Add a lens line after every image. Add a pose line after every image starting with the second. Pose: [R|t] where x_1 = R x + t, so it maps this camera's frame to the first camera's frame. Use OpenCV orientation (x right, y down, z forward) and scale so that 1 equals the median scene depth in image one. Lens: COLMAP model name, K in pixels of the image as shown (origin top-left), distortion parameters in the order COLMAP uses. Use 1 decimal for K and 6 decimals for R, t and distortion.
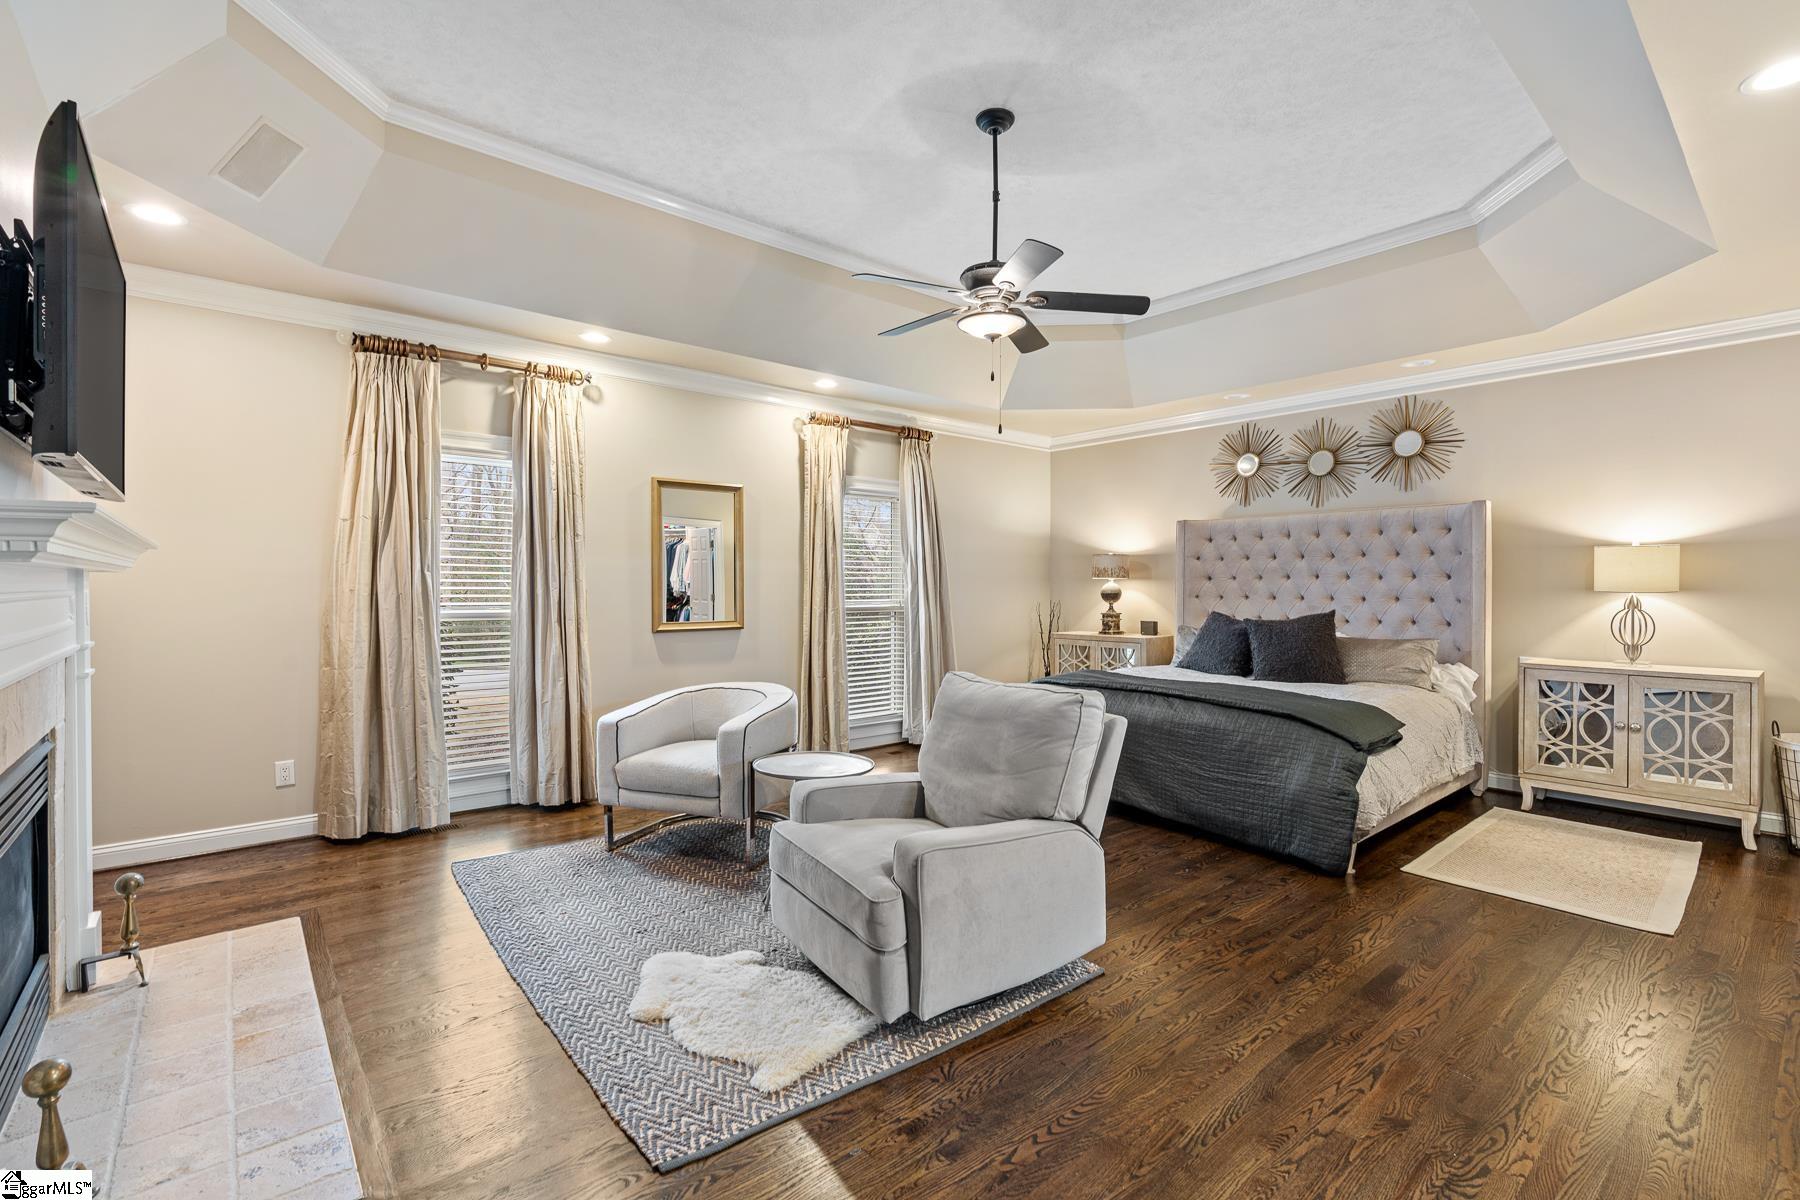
lens RADIAL K [[809.5, 0, 910.1], [0, 809.5, 595.8], [0, 0, 1]] dist [-0.004162, 0.000324]
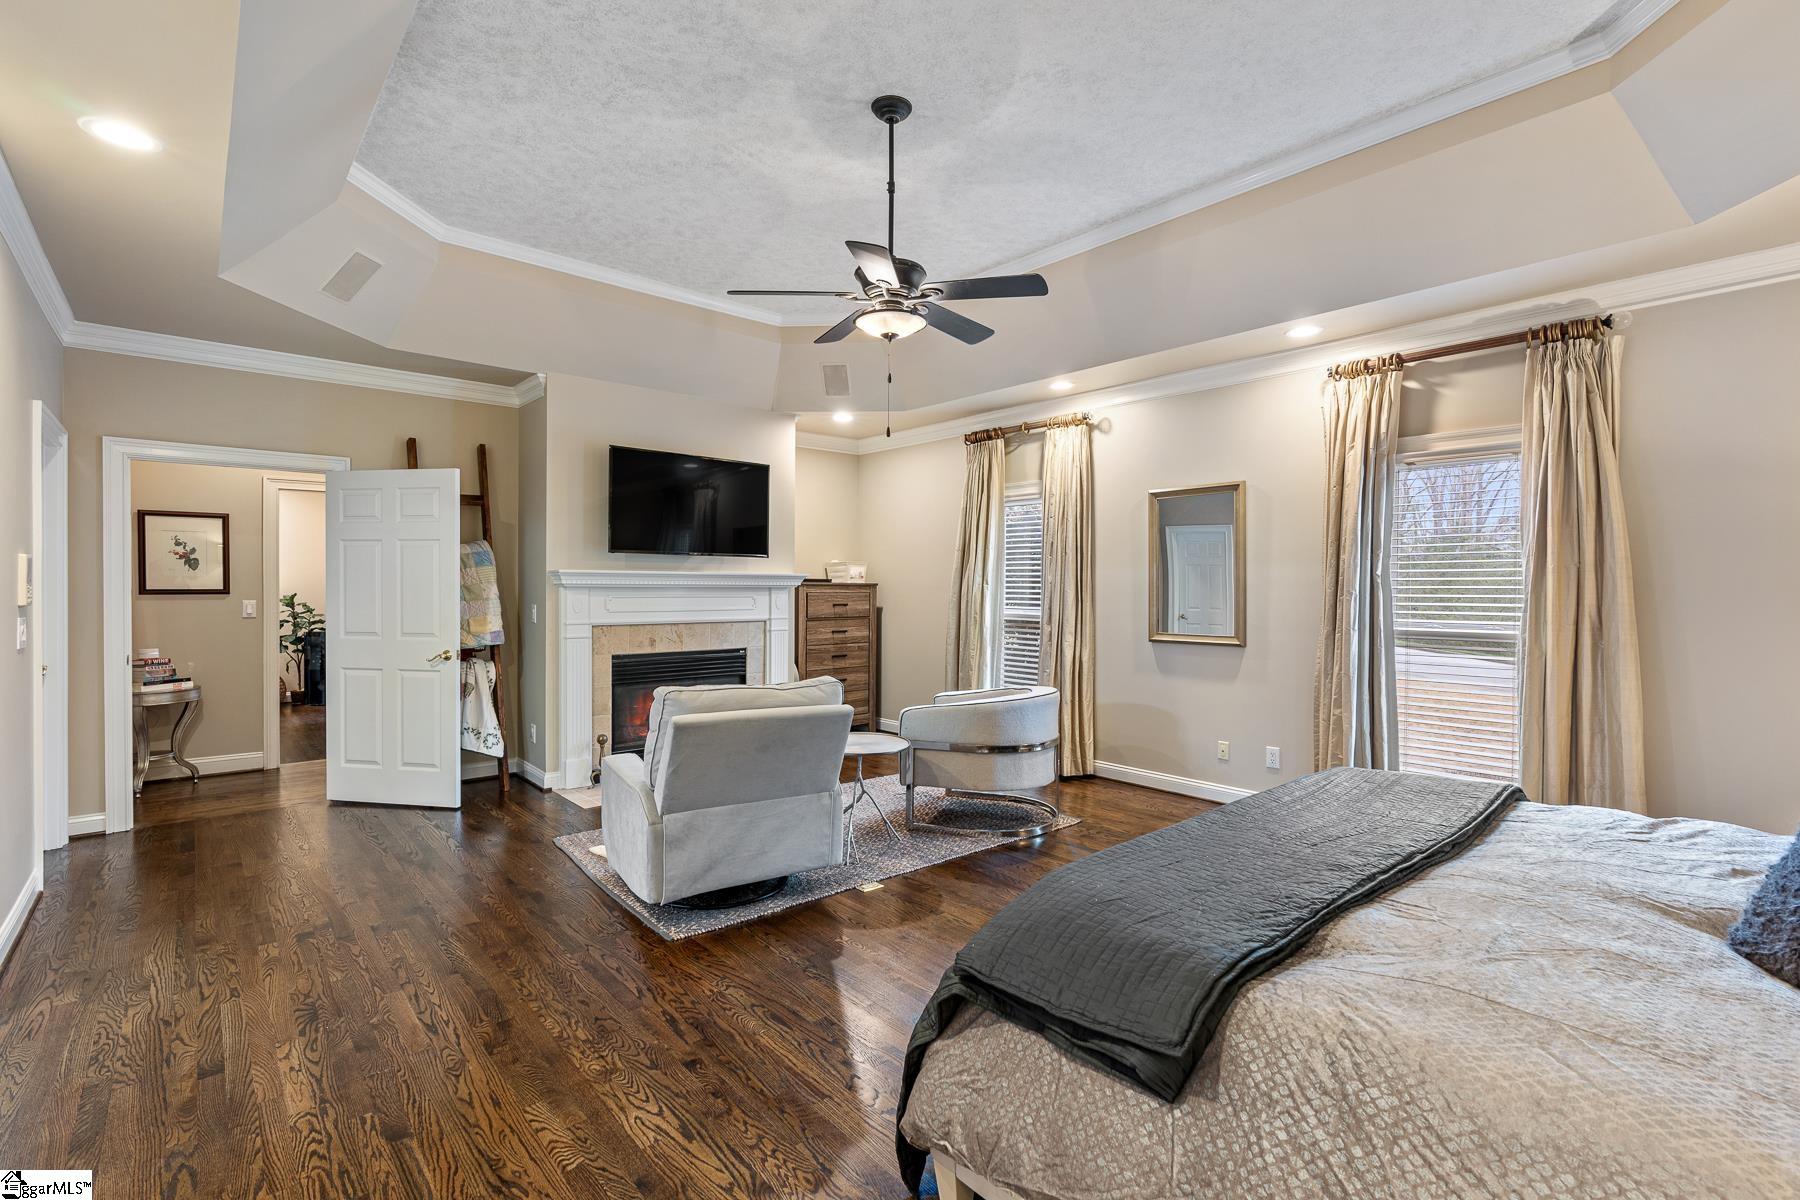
lens RADIAL K [[809.5, 0, 908.9], [0, 809.5, 595.0], [0, 0, 1]] dist [-0.004162, 0.000324]
pose [[0.013674, 0.009546, -0.999861, 0.860060], [-0.019434, 0.999768, 0.009279, -0.020243], [0.999718, 0.019304, 0.013856, 0.824211]]
